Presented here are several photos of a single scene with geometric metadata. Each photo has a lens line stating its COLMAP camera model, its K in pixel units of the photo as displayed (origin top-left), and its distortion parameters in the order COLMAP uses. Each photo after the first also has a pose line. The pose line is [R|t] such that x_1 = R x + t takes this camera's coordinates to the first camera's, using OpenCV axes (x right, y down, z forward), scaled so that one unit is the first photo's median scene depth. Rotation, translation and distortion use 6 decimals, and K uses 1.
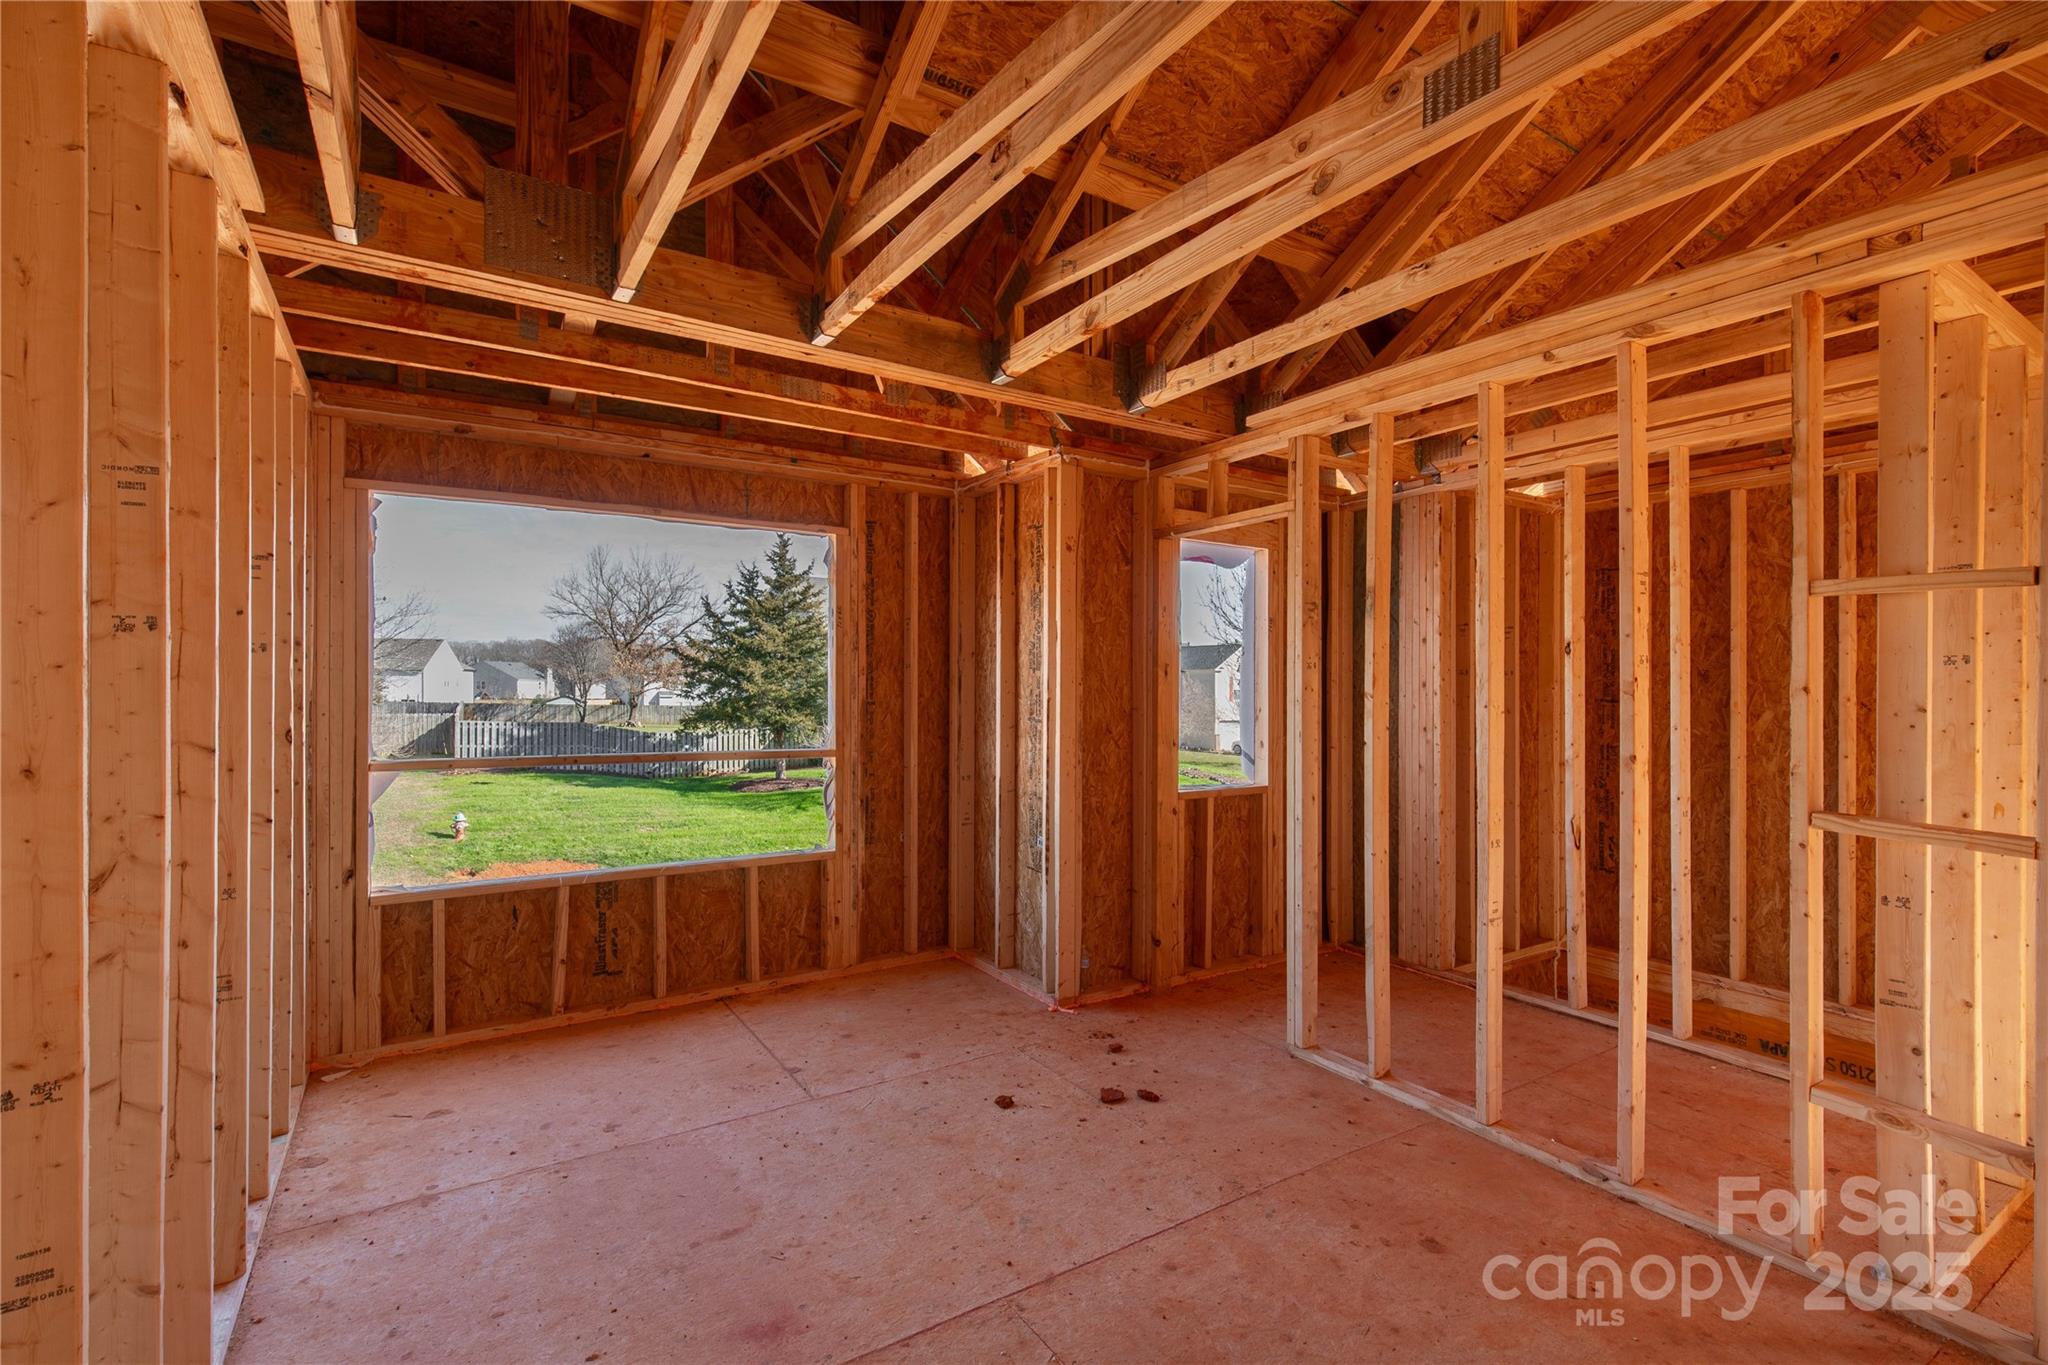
lens RADIAL K [[924.9, 0, 1021.3], [0, 924.9, 694.6], [0, 0, 1]] dist [0.005192, -0.000368]
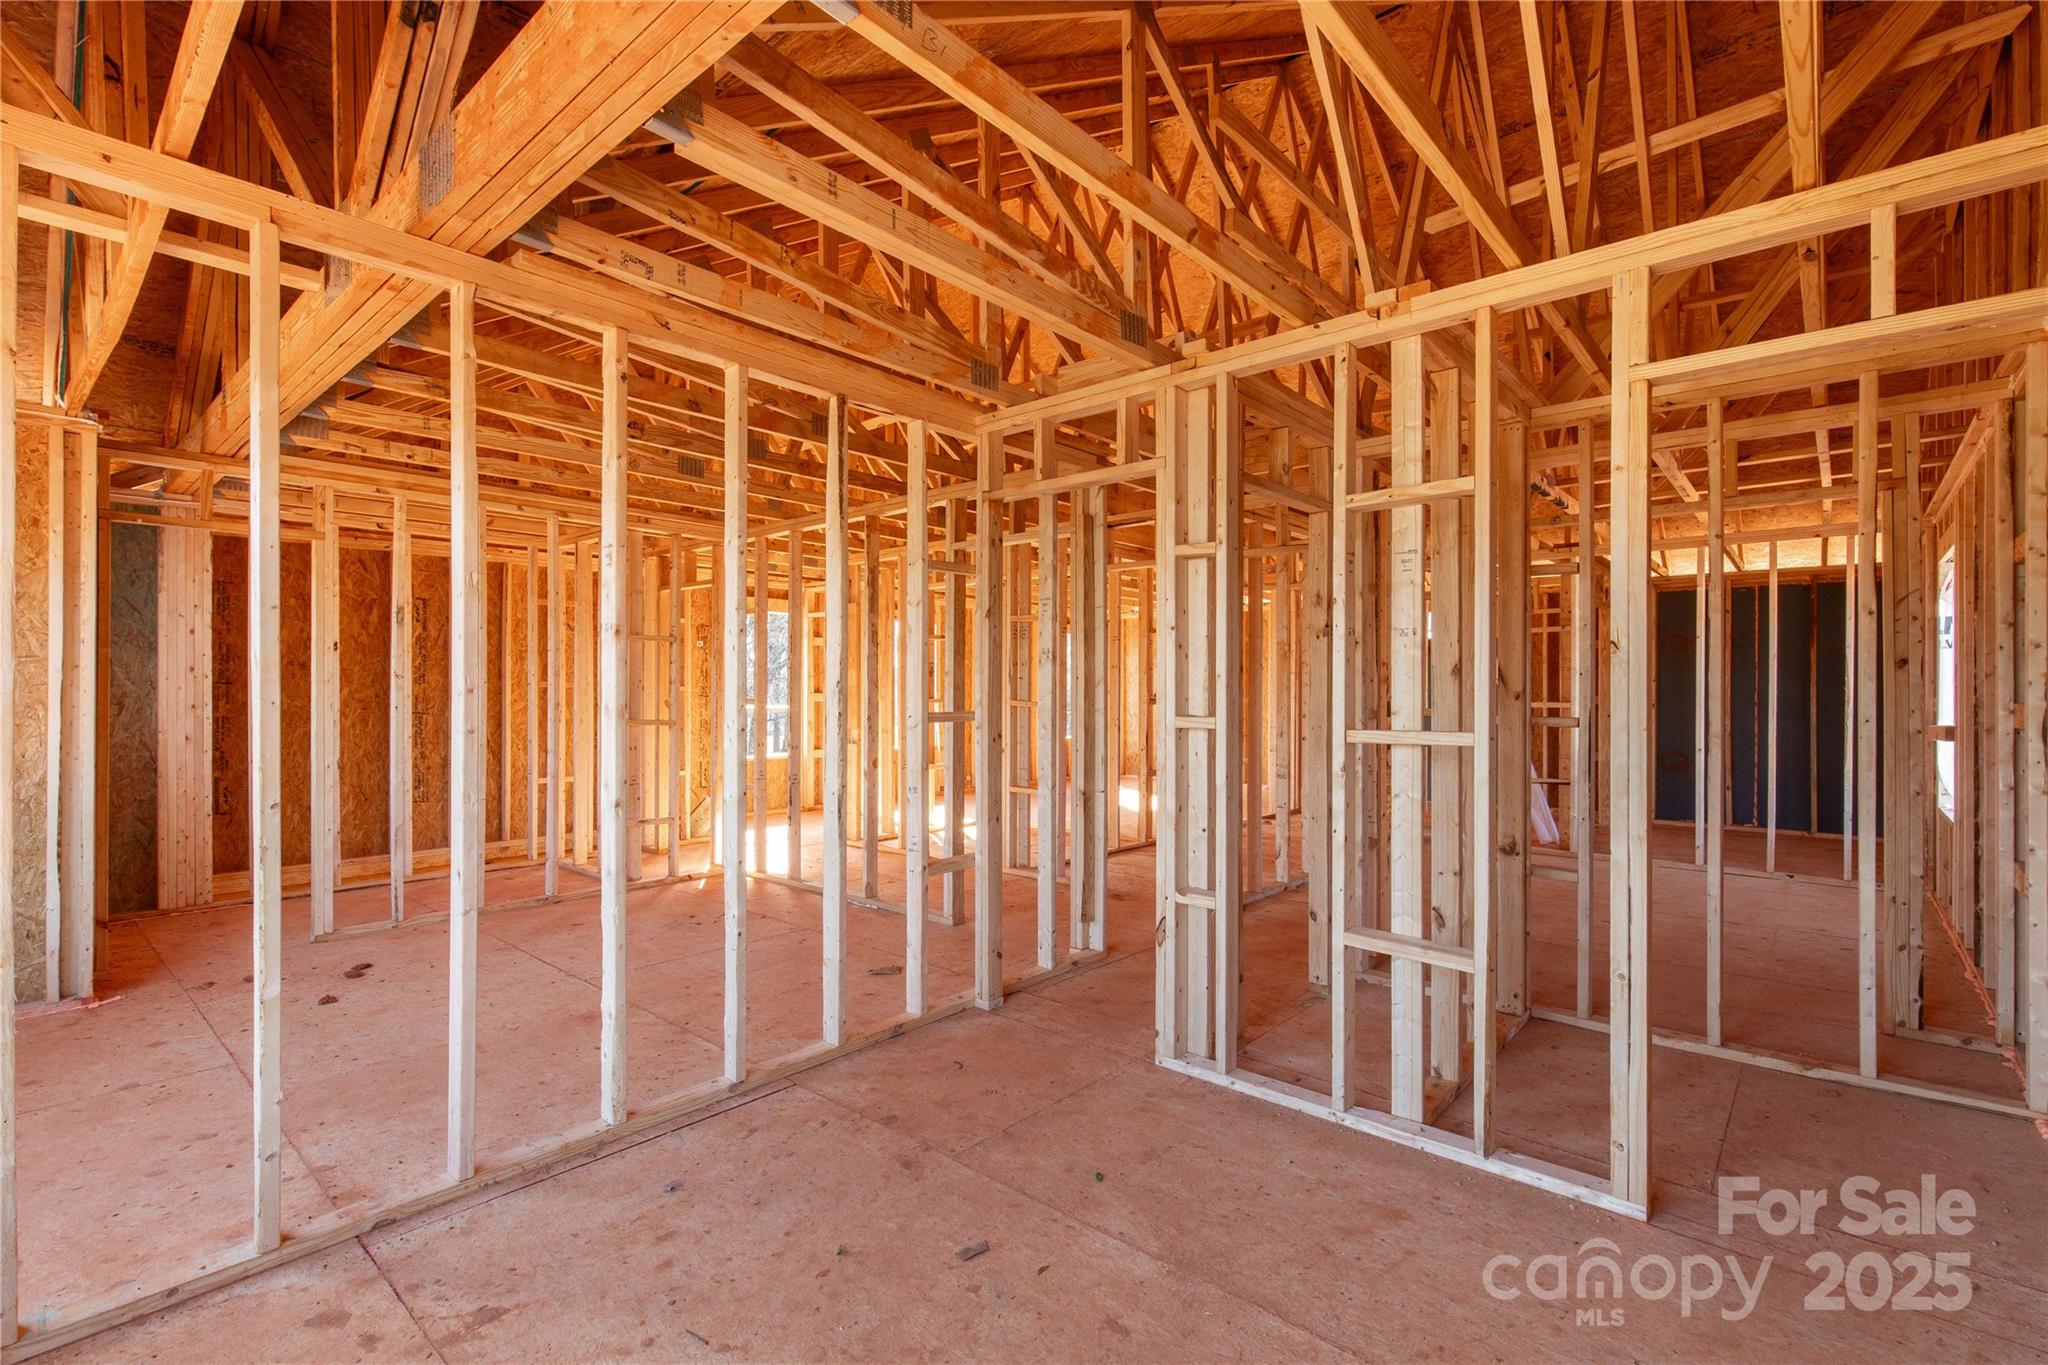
lens RADIAL K [[924.9, 0, 1021.3], [0, 924.9, 694.6], [0, 0, 1]] dist [0.005192, -0.000368]
pose [[-0.270511, -0.018377, 0.962542, -1.482700], [-0.002207, 0.999827, 0.018469, -0.005969], [-0.962714, 0.002872, -0.270504, 0.422760]]
